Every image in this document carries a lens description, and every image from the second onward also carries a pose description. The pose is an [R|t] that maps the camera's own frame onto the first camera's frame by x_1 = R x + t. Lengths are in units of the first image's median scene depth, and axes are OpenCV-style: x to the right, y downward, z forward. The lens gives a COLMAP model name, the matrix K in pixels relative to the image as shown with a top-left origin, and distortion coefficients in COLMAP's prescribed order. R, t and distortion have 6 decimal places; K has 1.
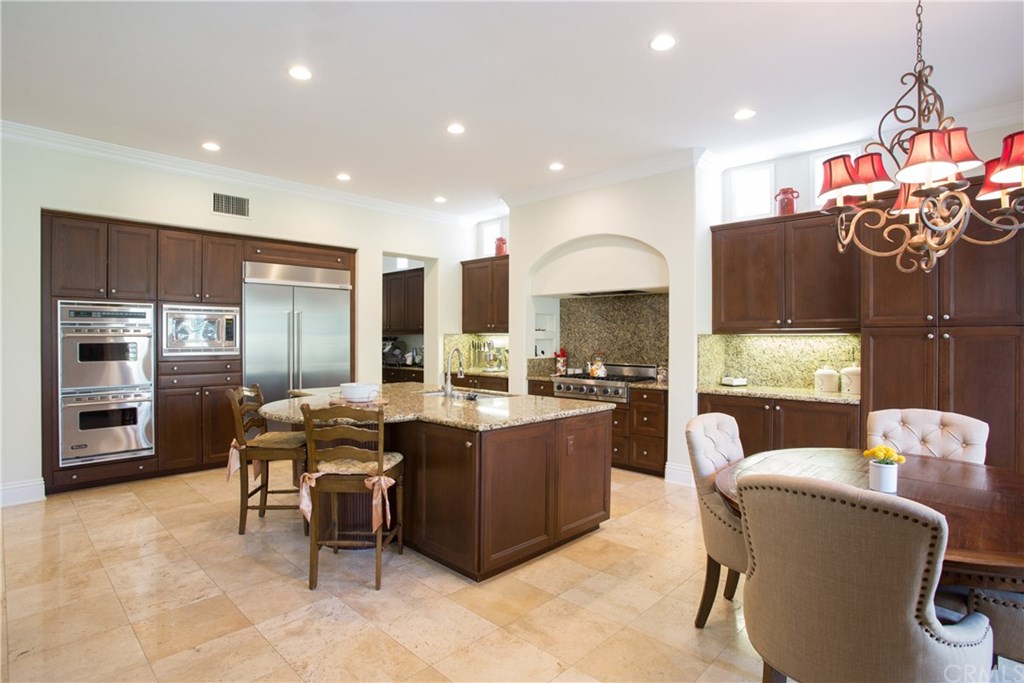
lens RADIAL K [[519.1, 0, 517.4], [0, 519.1, 337.9], [0, 0, 1]] dist [-0.038239, 0.012824]
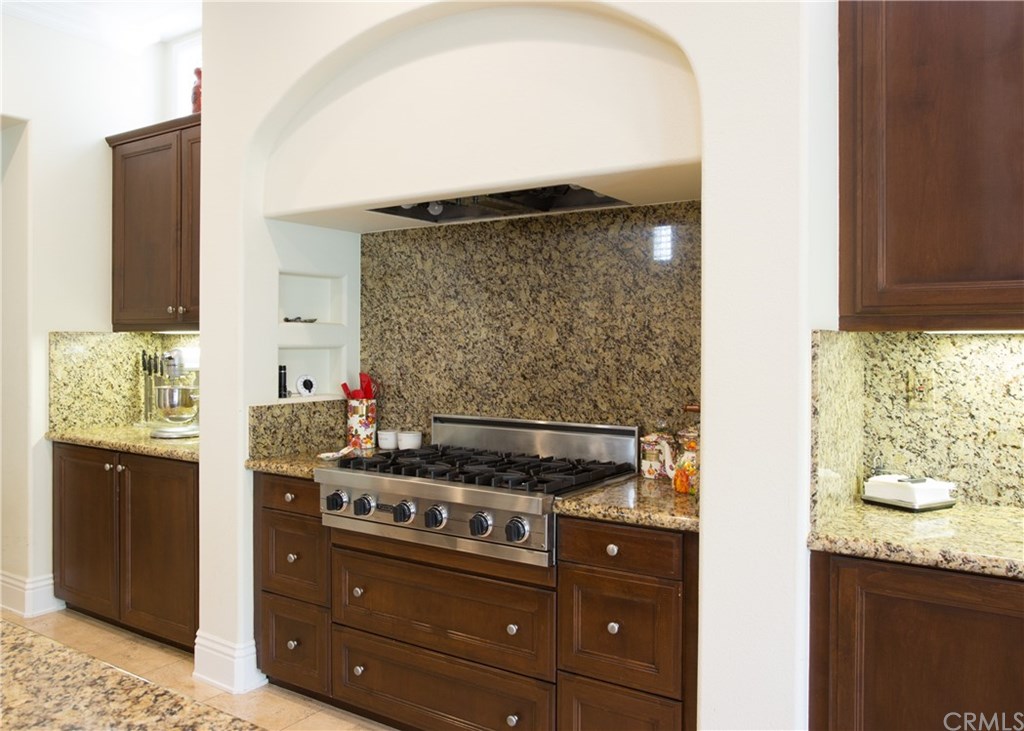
lens RADIAL K [[802.5, 0, 507.0], [0, 802.5, 363.9], [0, 0, 1]] dist [0.002841, 0.000437]
pose [[0.986081, -0.001645, 0.166258, 0.110642], [-0.002232, 0.999730, 0.023131, 0.001626], [-0.166251, -0.023180, 0.985811, 0.547971]]
